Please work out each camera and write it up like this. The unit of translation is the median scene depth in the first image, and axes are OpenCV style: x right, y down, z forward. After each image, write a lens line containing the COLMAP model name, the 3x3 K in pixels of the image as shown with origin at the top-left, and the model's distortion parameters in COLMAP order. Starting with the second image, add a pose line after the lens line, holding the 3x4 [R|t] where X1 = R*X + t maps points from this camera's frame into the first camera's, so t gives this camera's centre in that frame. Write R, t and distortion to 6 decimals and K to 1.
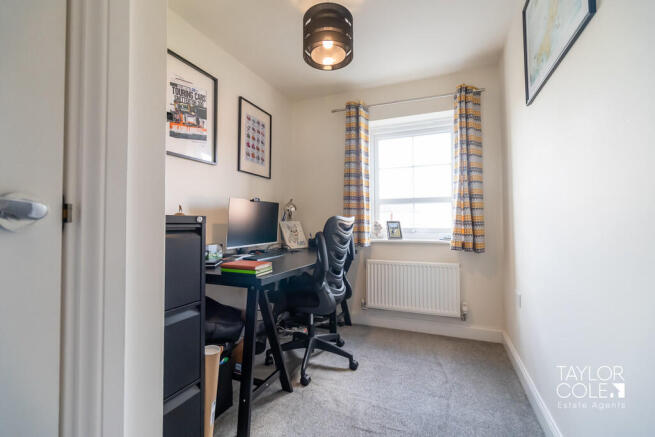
lens RADIAL K [[285.4, 0, 328.6], [0, 285.4, 217.6], [0, 0, 1]] dist [-0.001640, -0.000205]
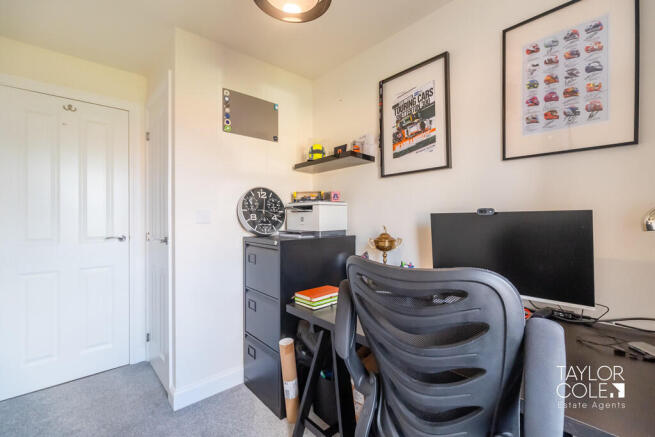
lens RADIAL K [[285.4, 0, 327.9], [0, 285.4, 217.8], [0, 0, 1]] dist [-0.001640, -0.000205]
pose [[-0.434389, -0.003912, -0.900717, 0.423156], [0.014106, 0.999838, -0.011145, -0.053385], [0.900615, -0.017547, -0.434264, 1.079083]]
